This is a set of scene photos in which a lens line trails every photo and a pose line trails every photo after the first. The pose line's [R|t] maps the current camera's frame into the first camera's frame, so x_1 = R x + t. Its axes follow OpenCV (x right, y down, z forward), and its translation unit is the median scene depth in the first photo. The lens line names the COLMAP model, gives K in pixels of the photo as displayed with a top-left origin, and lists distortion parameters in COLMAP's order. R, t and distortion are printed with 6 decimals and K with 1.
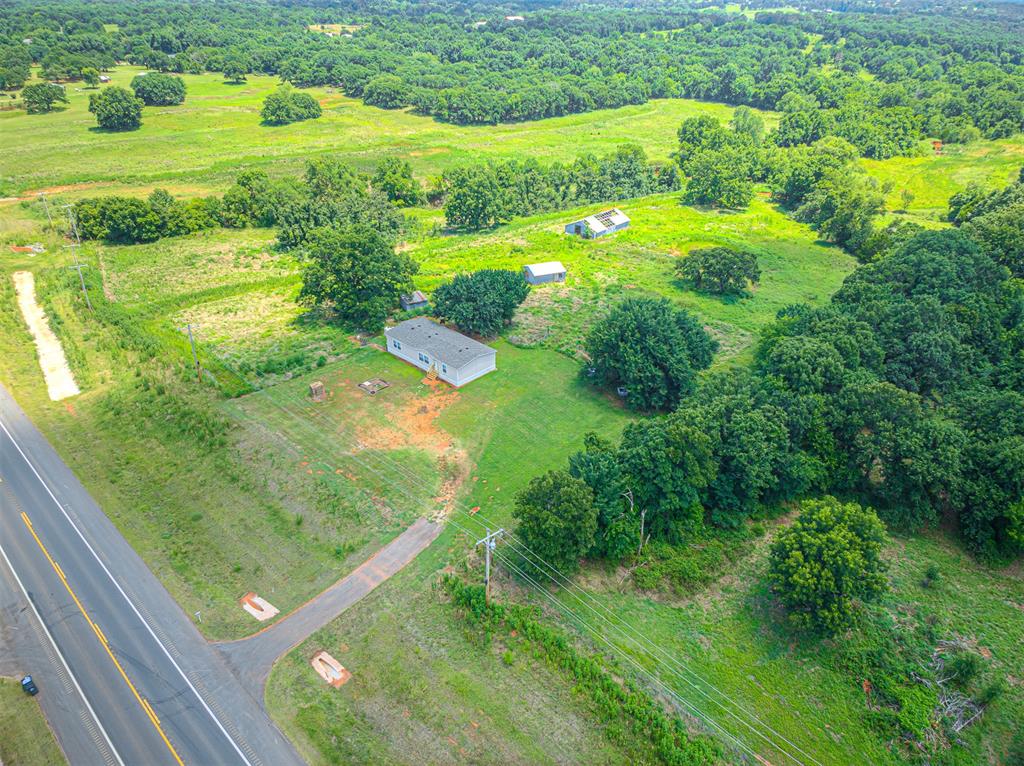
lens RADIAL K [[695.3, 0, 512.9], [0, 695.3, 383.1], [0, 0, 1]] dist [0.061774, -0.085479]
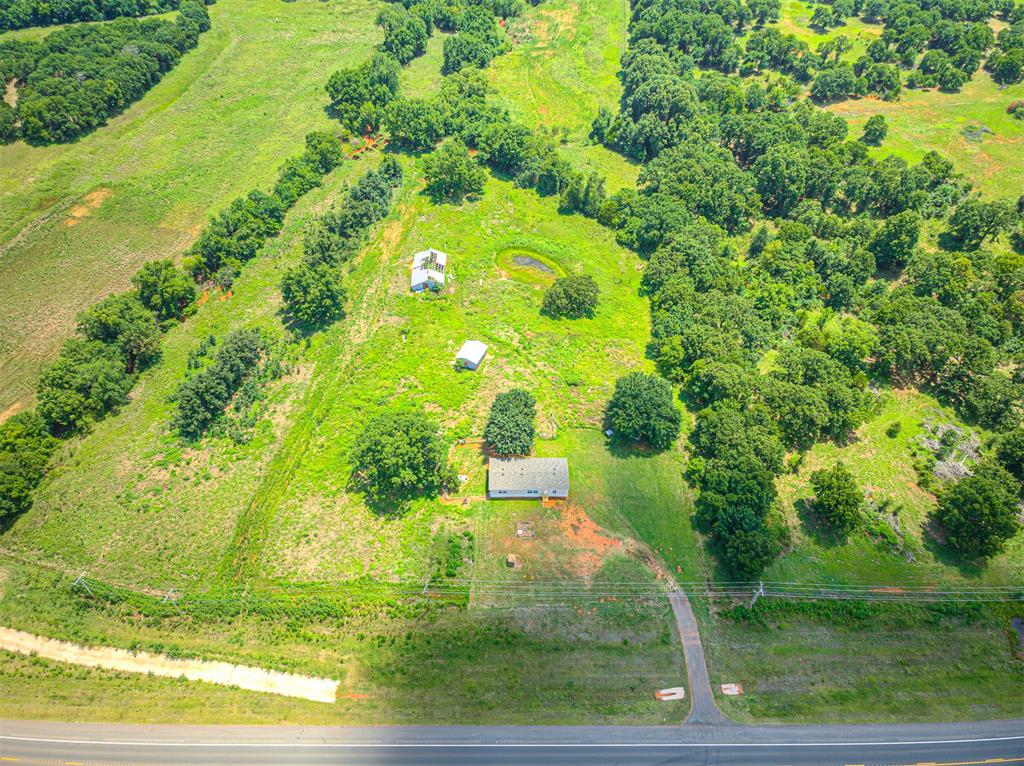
lens RADIAL K [[699.0, 0, 512.0], [0, 699.0, 383.0], [0, 0, 1]] dist [0.067659, -0.104750]
pose [[0.718965, -0.512476, 0.469529, -0.385008], [0.349730, 0.850528, 0.392800, -0.430057], [-0.600648, -0.118201, 0.790728, -0.038670]]
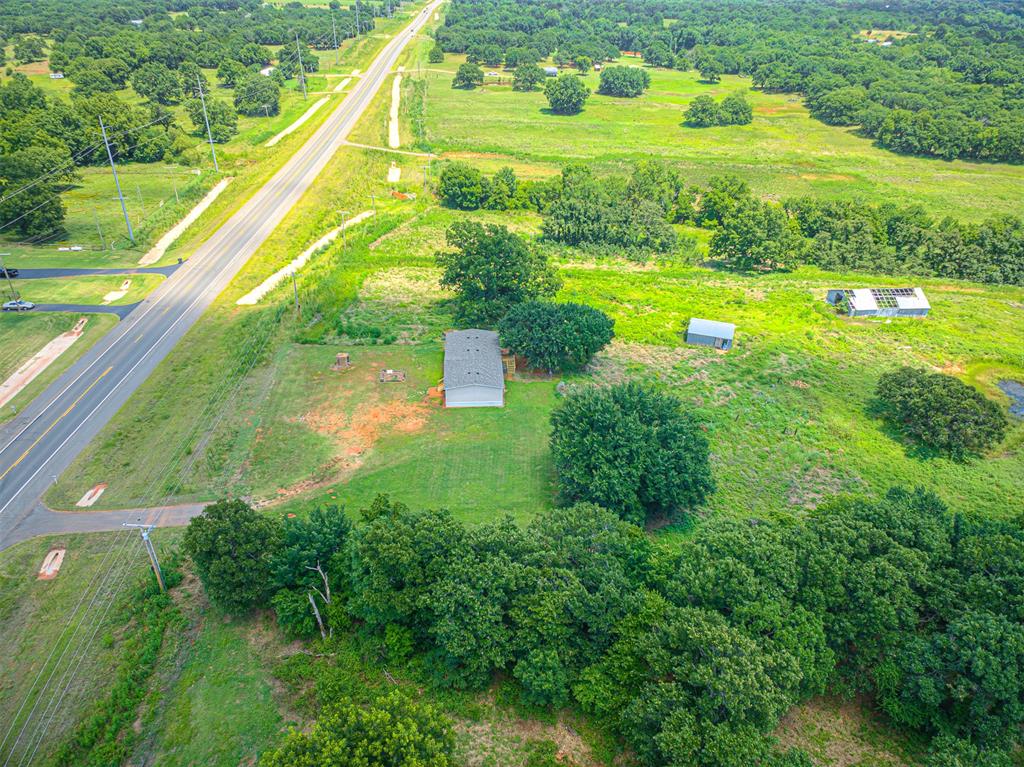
lens RADIAL K [[693.3, 0, 506.1], [0, 693.3, 384.6], [0, 0, 1]] dist [0.065673, -0.082366]
pose [[0.726454, 0.346503, -0.593464, 0.277752], [-0.345822, 0.930592, 0.120022, -0.085984], [0.593861, 0.118043, 0.795861, 0.153311]]
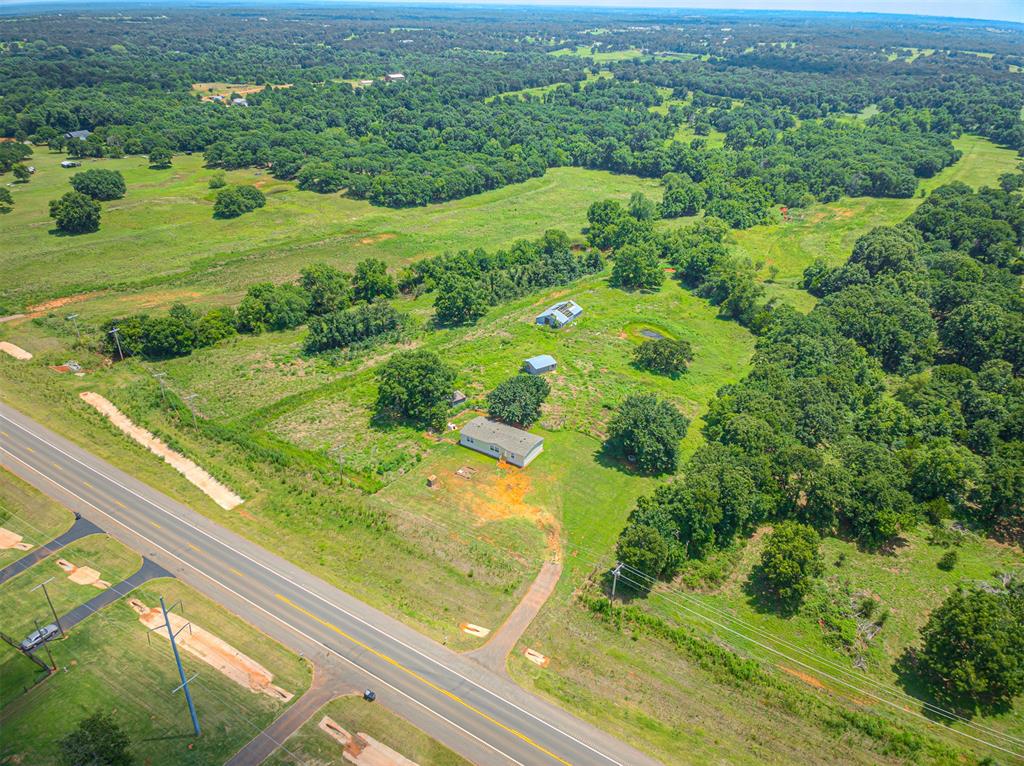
lens RADIAL K [[699.0, 0, 512.0], [0, 699.0, 383.0], [0, 0, 1]] dist [0.067659, -0.104750]
pose [[0.981305, -0.085980, 0.172188, -0.177156], [0.090791, 0.995664, -0.020246, -0.074156], [-0.169701, 0.035501, 0.984856, -0.227197]]
